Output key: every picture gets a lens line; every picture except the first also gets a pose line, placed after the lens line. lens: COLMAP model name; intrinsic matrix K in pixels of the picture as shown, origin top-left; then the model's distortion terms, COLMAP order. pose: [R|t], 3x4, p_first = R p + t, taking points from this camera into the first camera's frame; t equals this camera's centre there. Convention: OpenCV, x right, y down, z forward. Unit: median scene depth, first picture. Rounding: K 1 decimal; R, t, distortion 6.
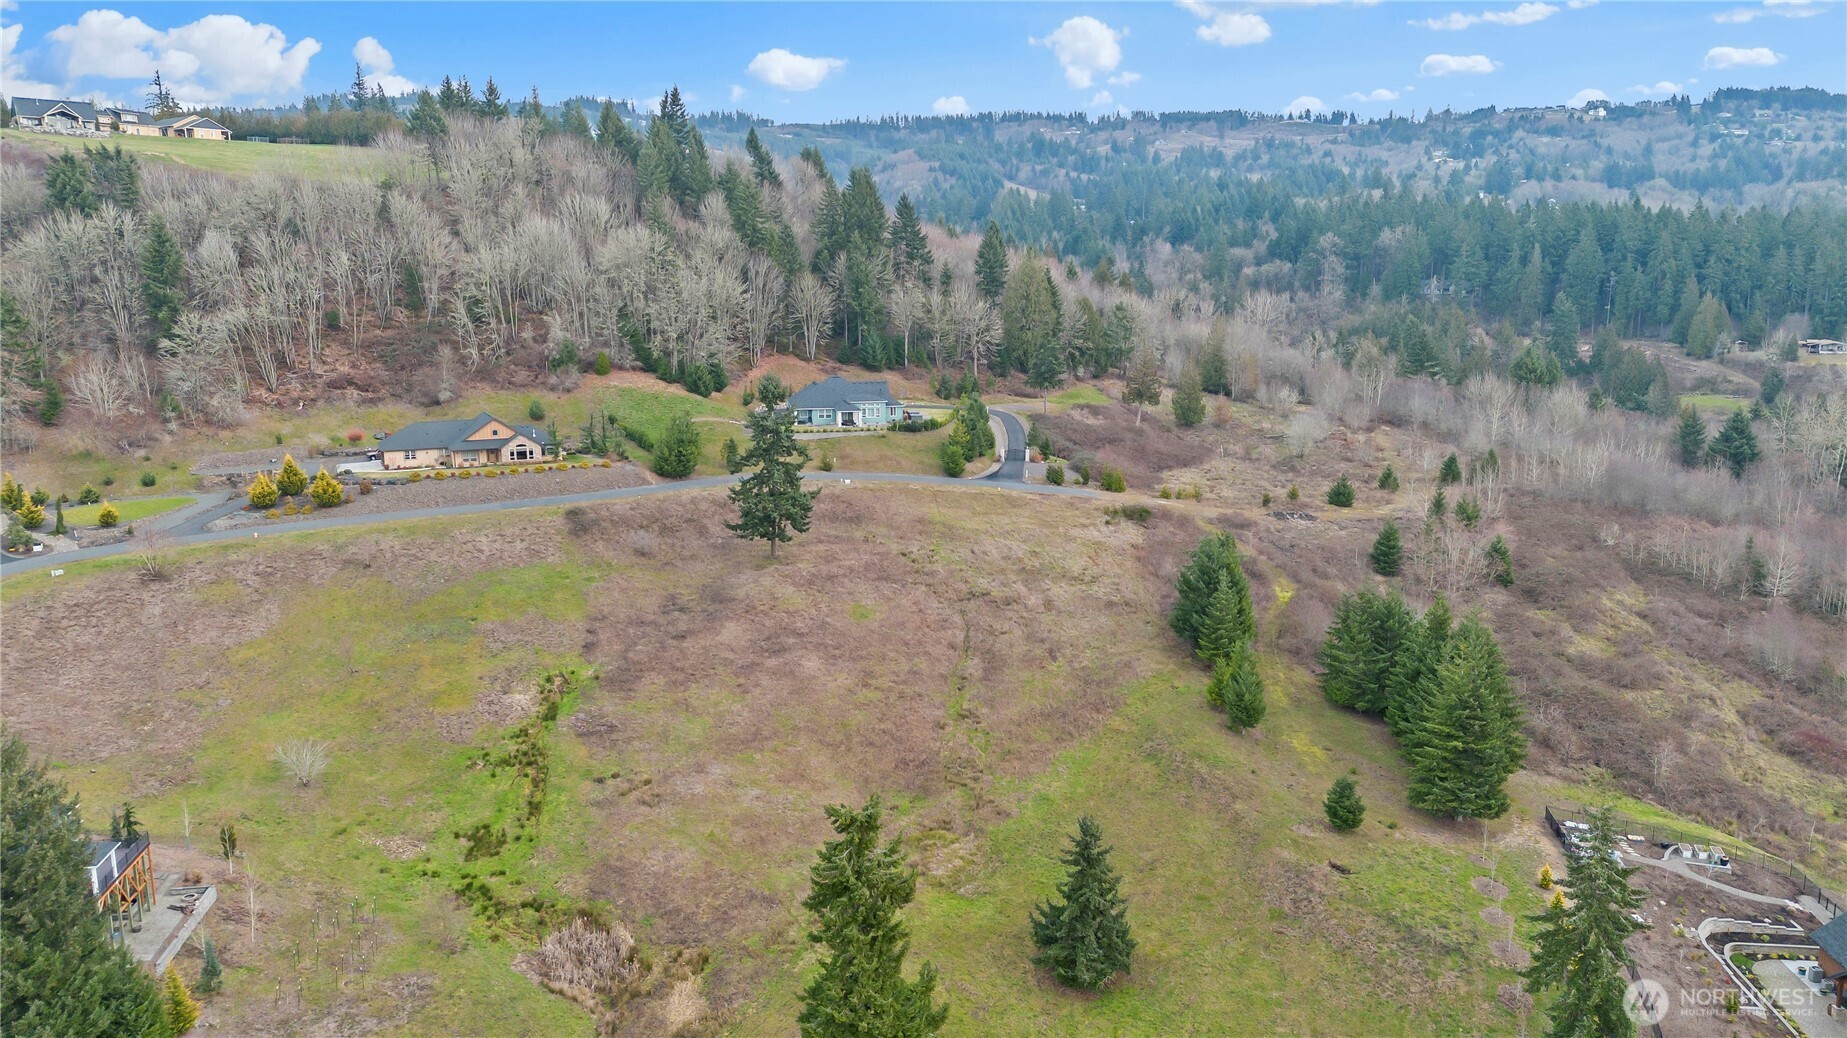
lens RADIAL K [[1303.0, 0, 961.9], [0, 1303.0, 521.4], [0, 0, 1]] dist [0.060632, -0.055546]
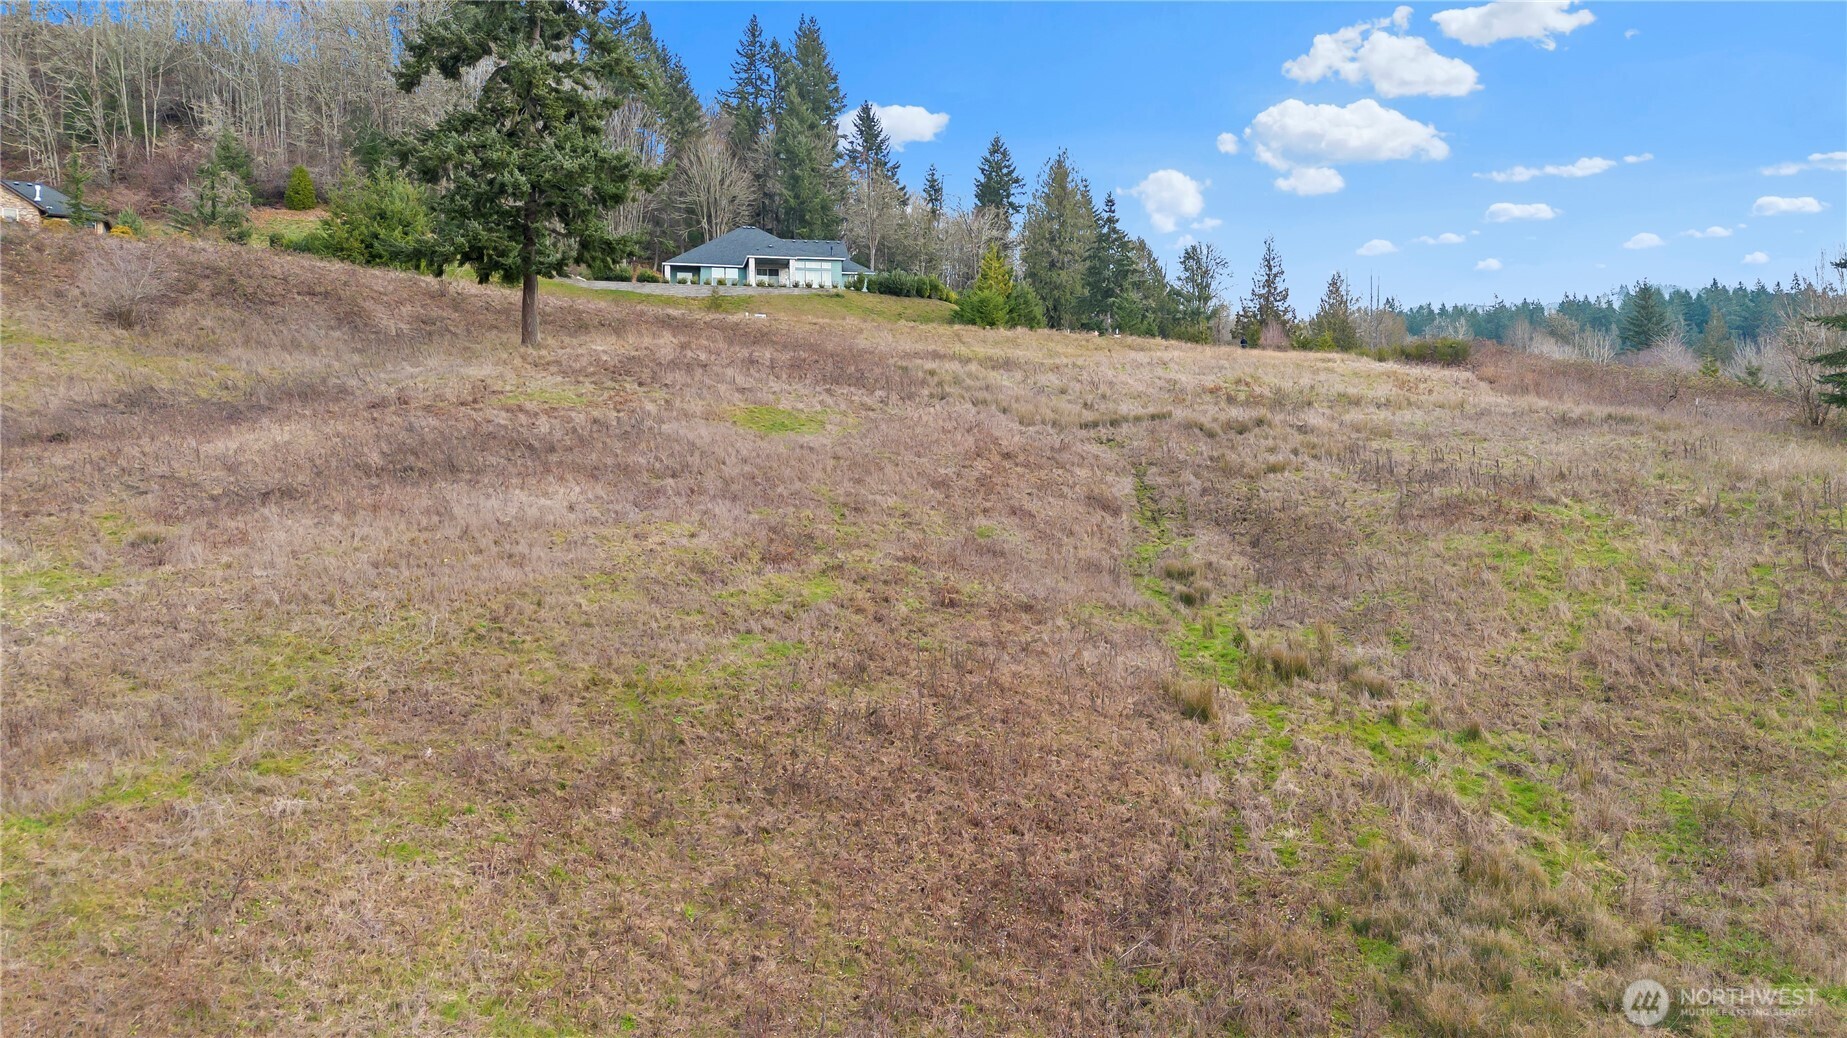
lens RADIAL K [[1303.0, 0, 961.9], [0, 1303.0, 521.4], [0, 0, 1]] dist [0.060632, -0.055546]
pose [[0.998916, 0.005877, 0.046176, -0.050998], [0.001448, 0.987596, -0.157011, 0.146049], [-0.046526, 0.156908, 0.986517, 0.747455]]
